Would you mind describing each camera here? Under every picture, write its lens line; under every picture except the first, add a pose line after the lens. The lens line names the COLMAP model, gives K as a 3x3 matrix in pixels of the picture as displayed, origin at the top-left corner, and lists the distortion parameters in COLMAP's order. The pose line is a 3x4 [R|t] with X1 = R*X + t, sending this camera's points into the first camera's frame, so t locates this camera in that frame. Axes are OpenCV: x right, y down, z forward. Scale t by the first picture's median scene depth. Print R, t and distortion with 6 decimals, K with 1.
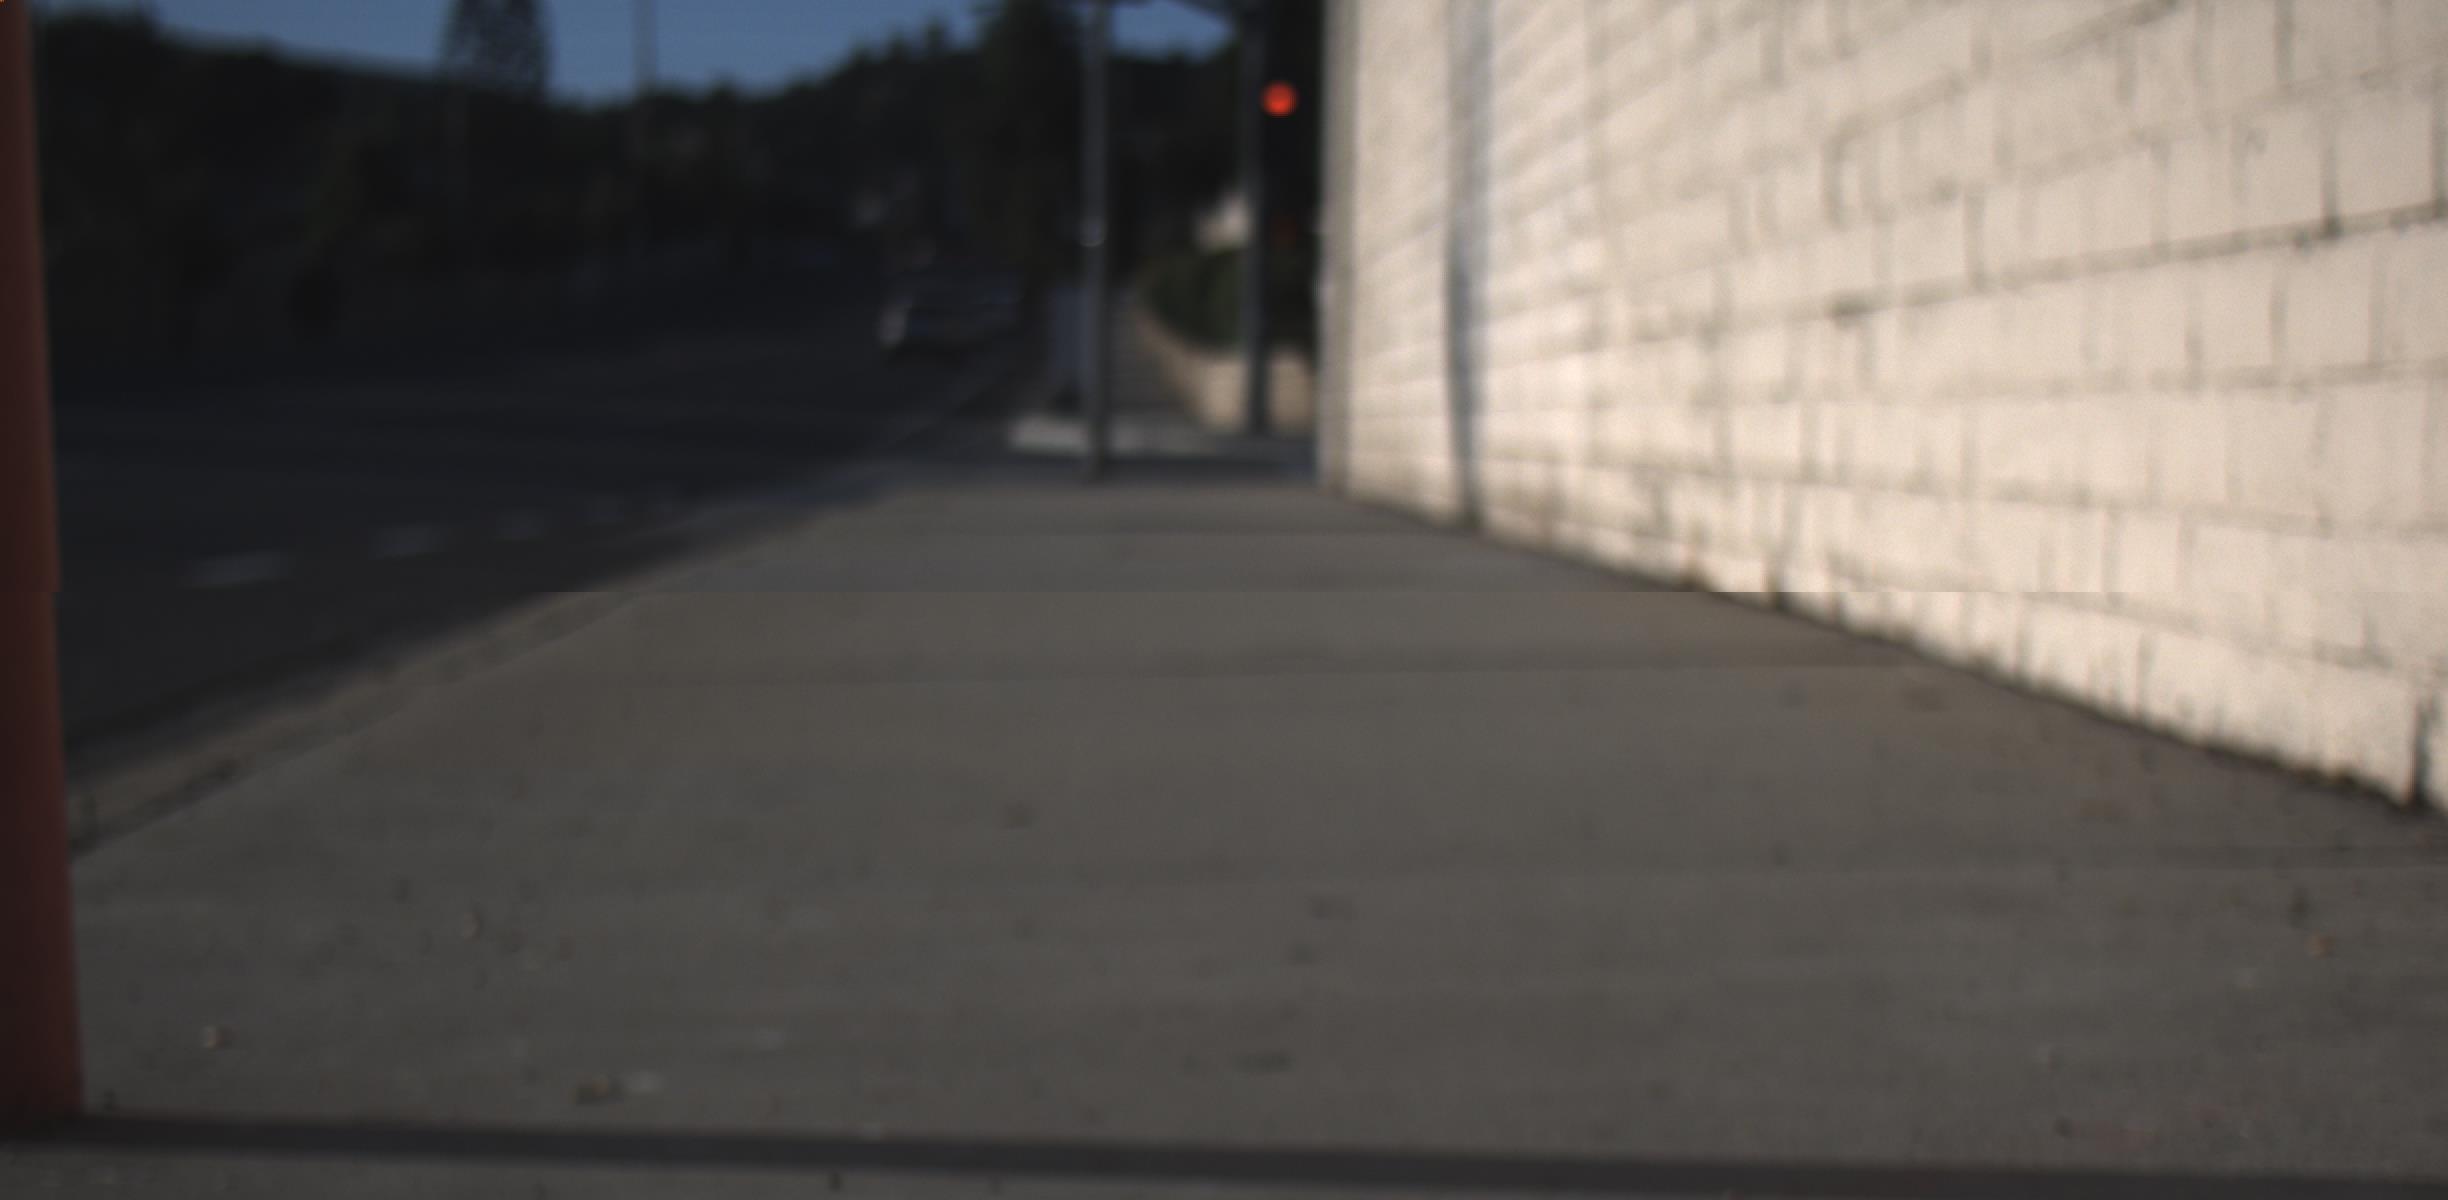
lens RADIAL K [[4109.1, 0, 1231.8], [0, 4109.1, 697.8], [0, 0, 1]] dist [-0.045306, 0.105404]
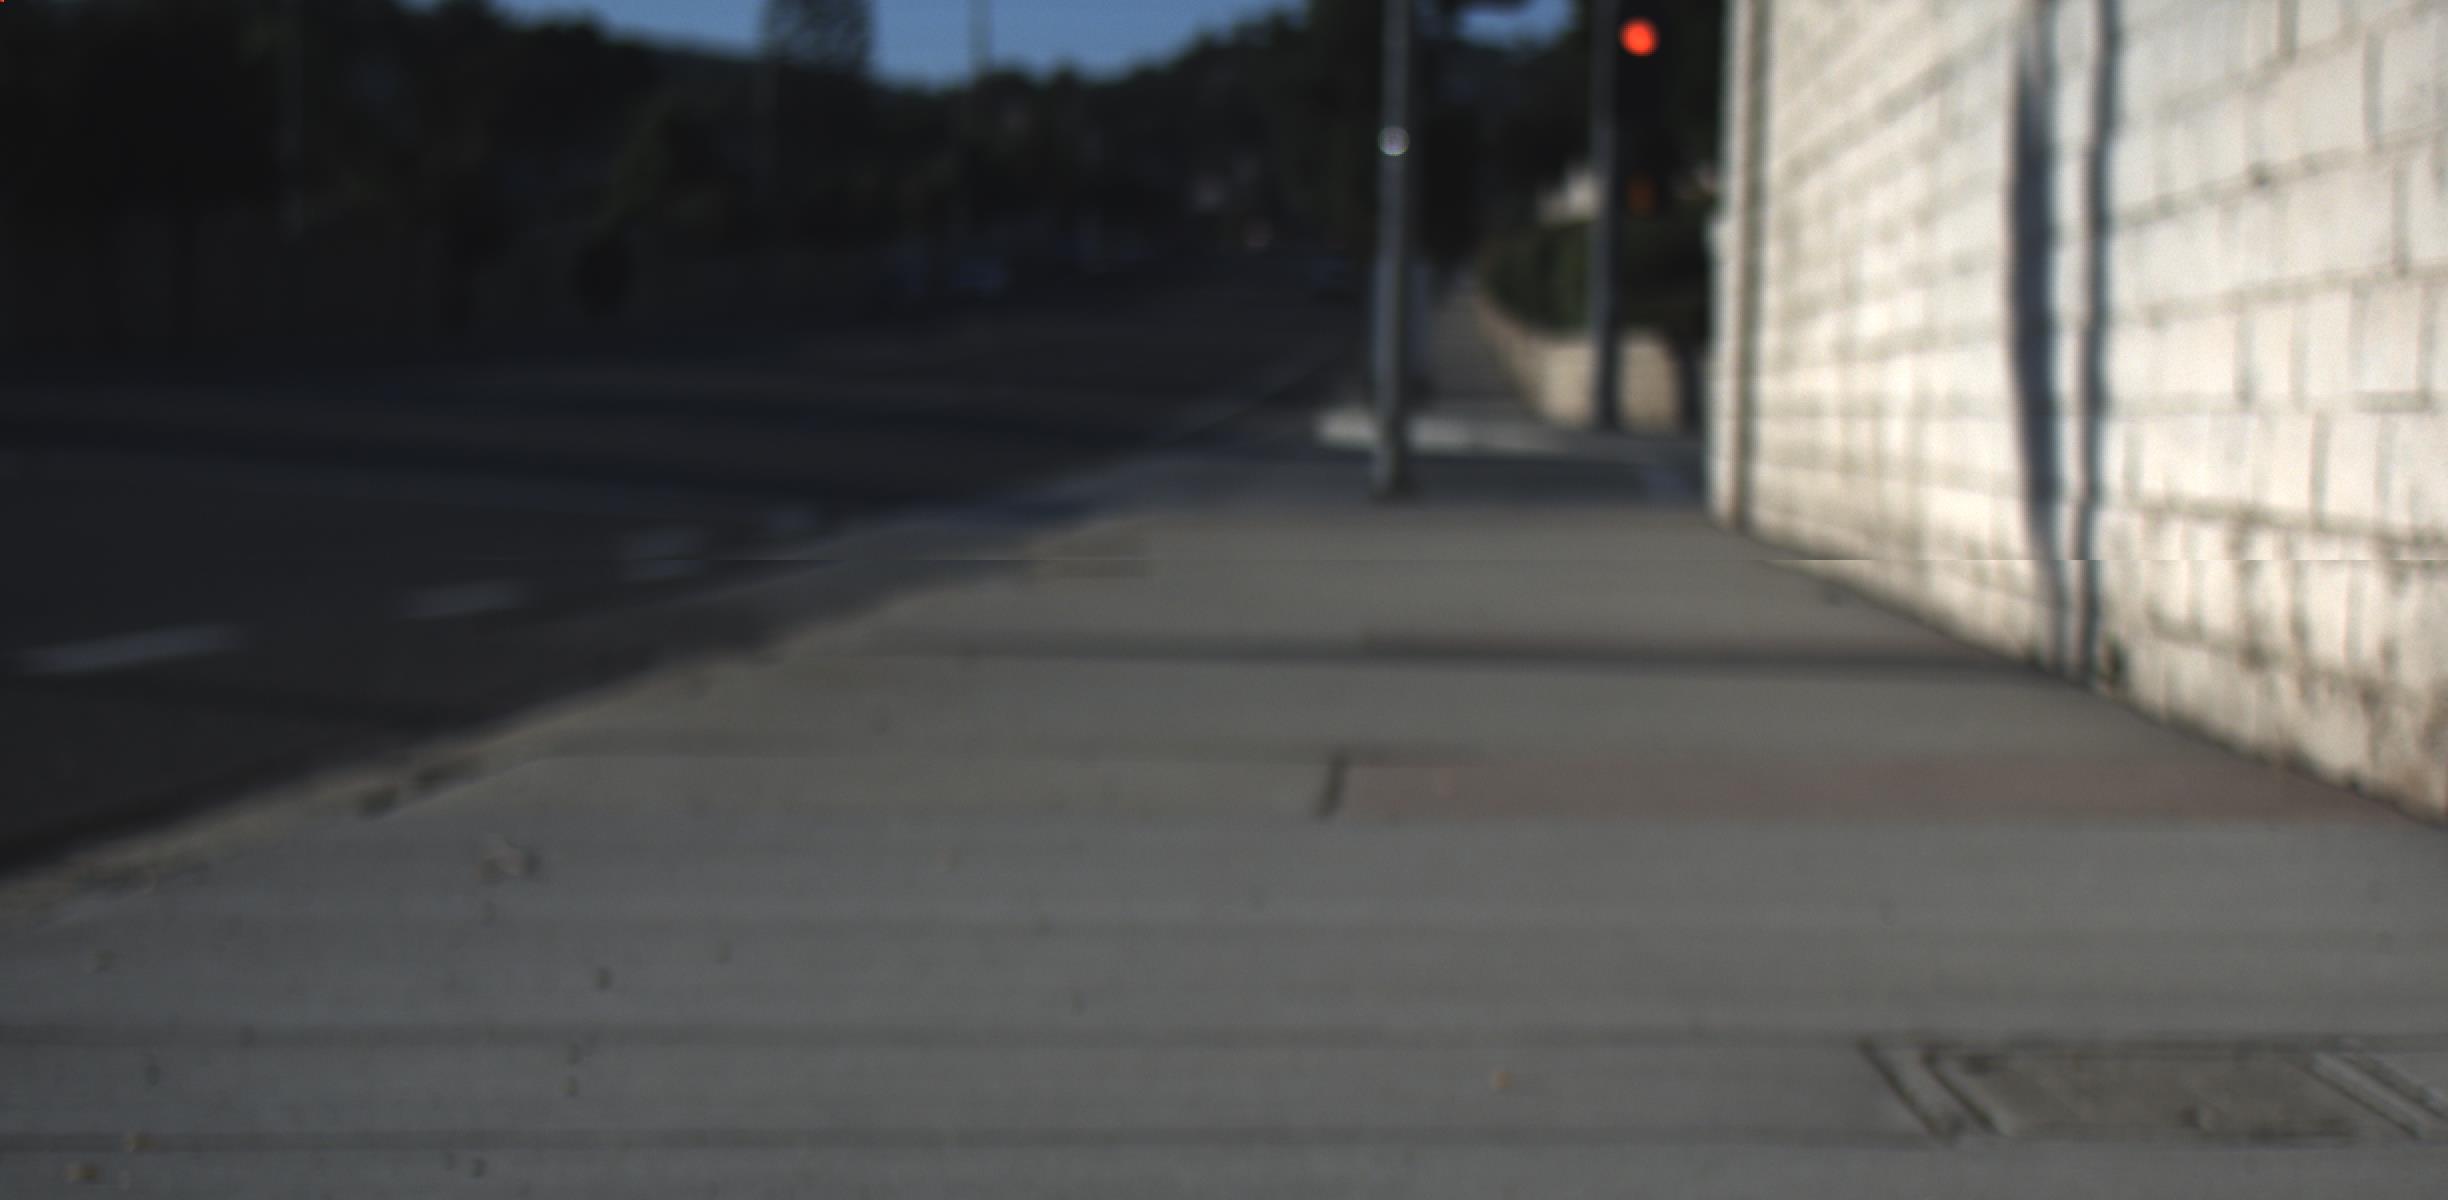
lens RADIAL K [[4109.1, 0, 1231.8], [0, 4109.1, 697.8], [0, 0, 1]] dist [-0.045306, 0.105404]
pose [[0.996527, 0.017261, -0.081463, -0.002652], [-0.017038, 0.999849, 0.003435, -0.035147], [0.081510, -0.002035, 0.996670, 0.481895]]
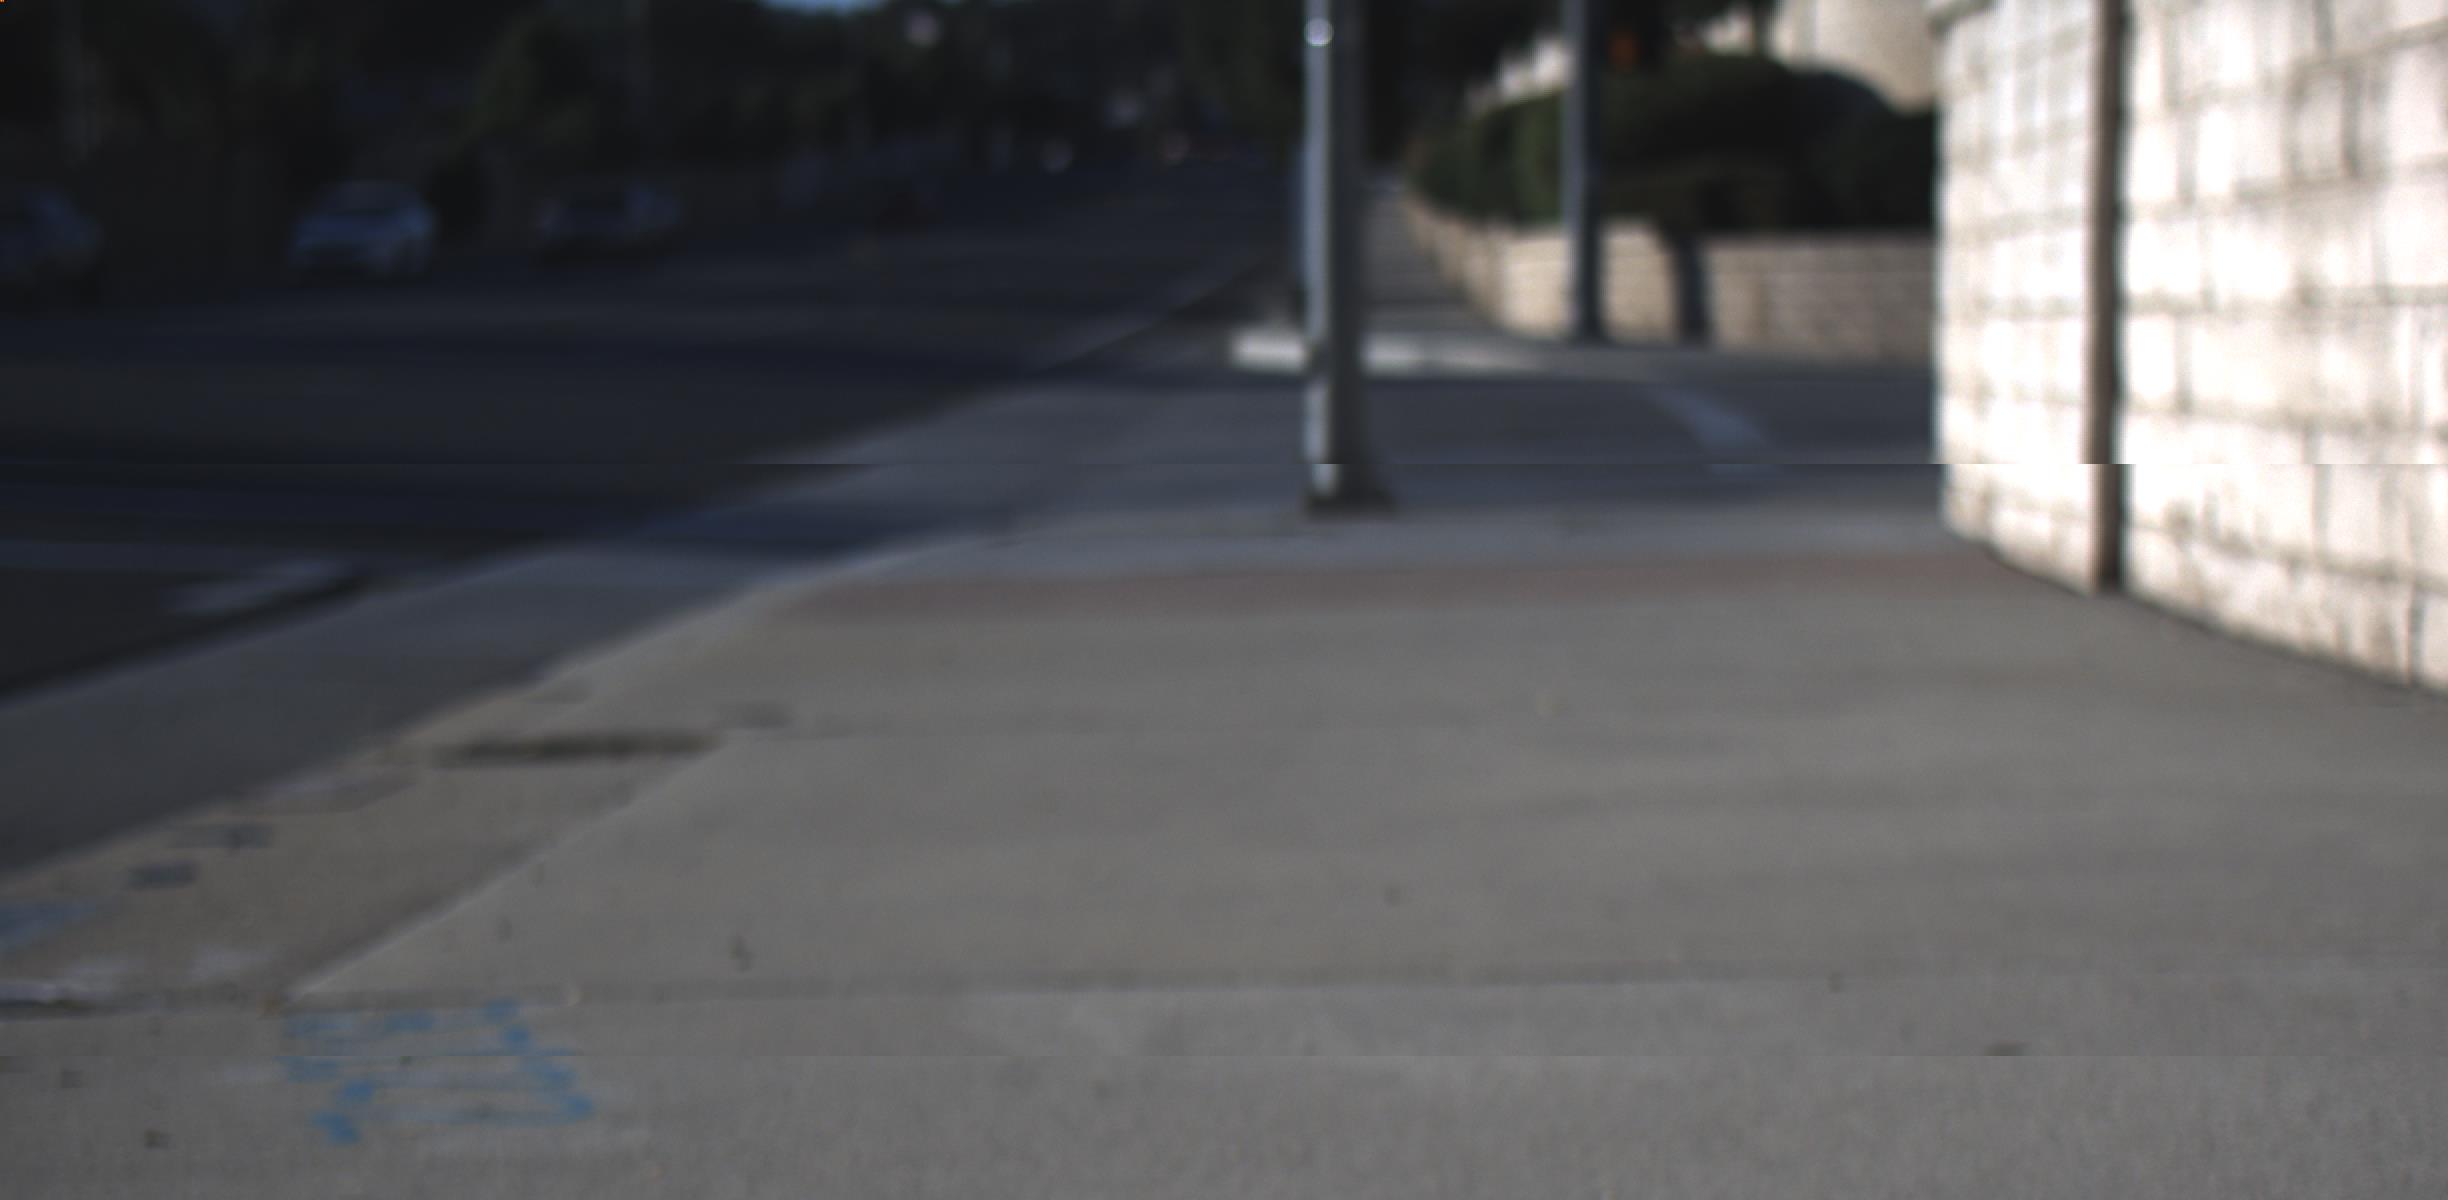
lens RADIAL K [[4109.1, 0, 1231.8], [0, 4109.1, 697.8], [0, 0, 1]] dist [-0.045306, 0.105404]
pose [[0.997799, -0.009178, -0.065671, -0.029335], [0.010739, 0.999667, 0.023464, -0.072320], [0.065434, -0.024117, 0.997565, 1.022397]]
